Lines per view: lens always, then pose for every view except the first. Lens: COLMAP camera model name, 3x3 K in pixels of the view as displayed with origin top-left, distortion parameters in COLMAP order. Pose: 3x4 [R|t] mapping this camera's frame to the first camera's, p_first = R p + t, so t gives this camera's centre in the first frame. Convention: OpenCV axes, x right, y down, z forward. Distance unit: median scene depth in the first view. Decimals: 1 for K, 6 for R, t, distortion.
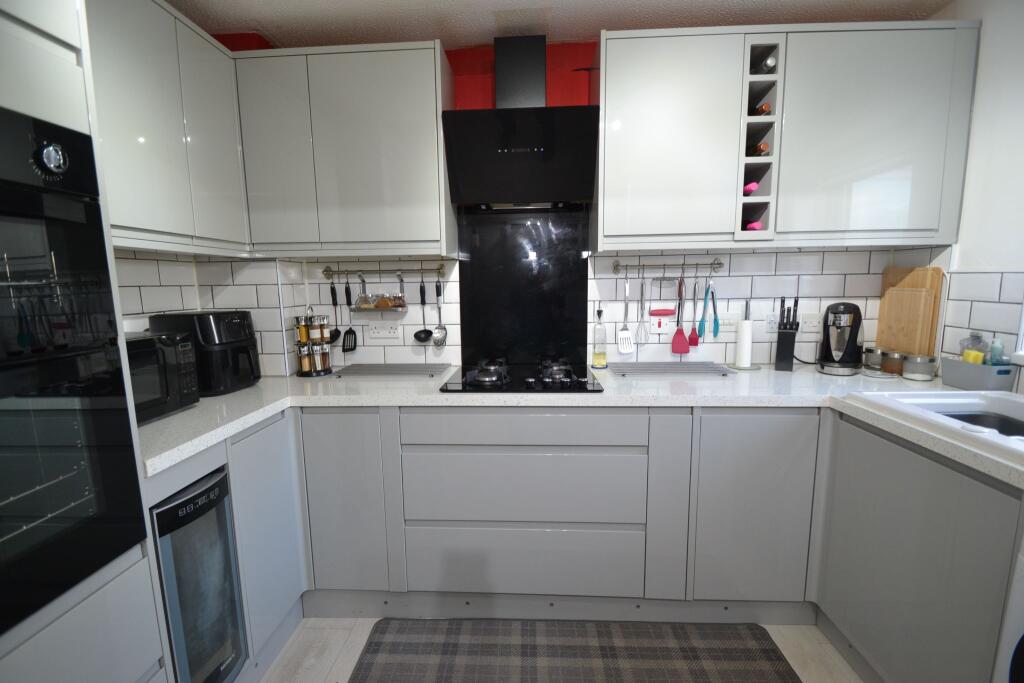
lens RADIAL K [[453.8, 0, 513.6], [0, 453.8, 345.7], [0, 0, 1]] dist [0.002909, -0.003605]
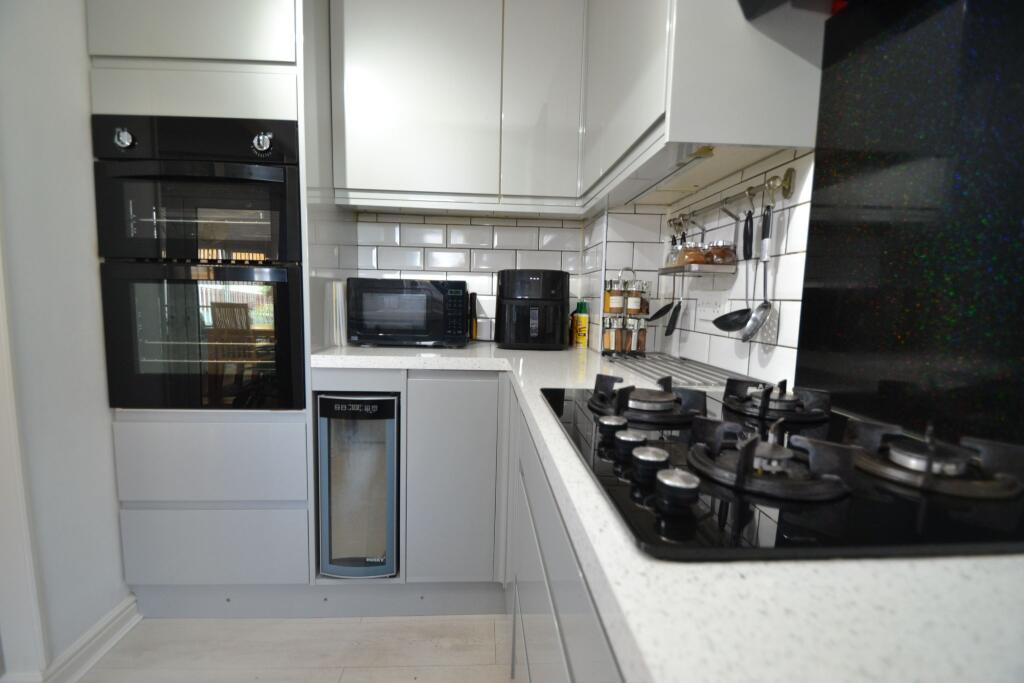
lens RADIAL K [[453.8, 0, 511.7], [0, 453.8, 341.8], [0, 0, 1]] dist [0.002909, -0.003605]
pose [[0.116885, 0.119259, -0.985959, 0.433635], [-0.158271, 0.982313, 0.100055, -0.011940], [0.980453, 0.144354, 0.133693, 1.013045]]
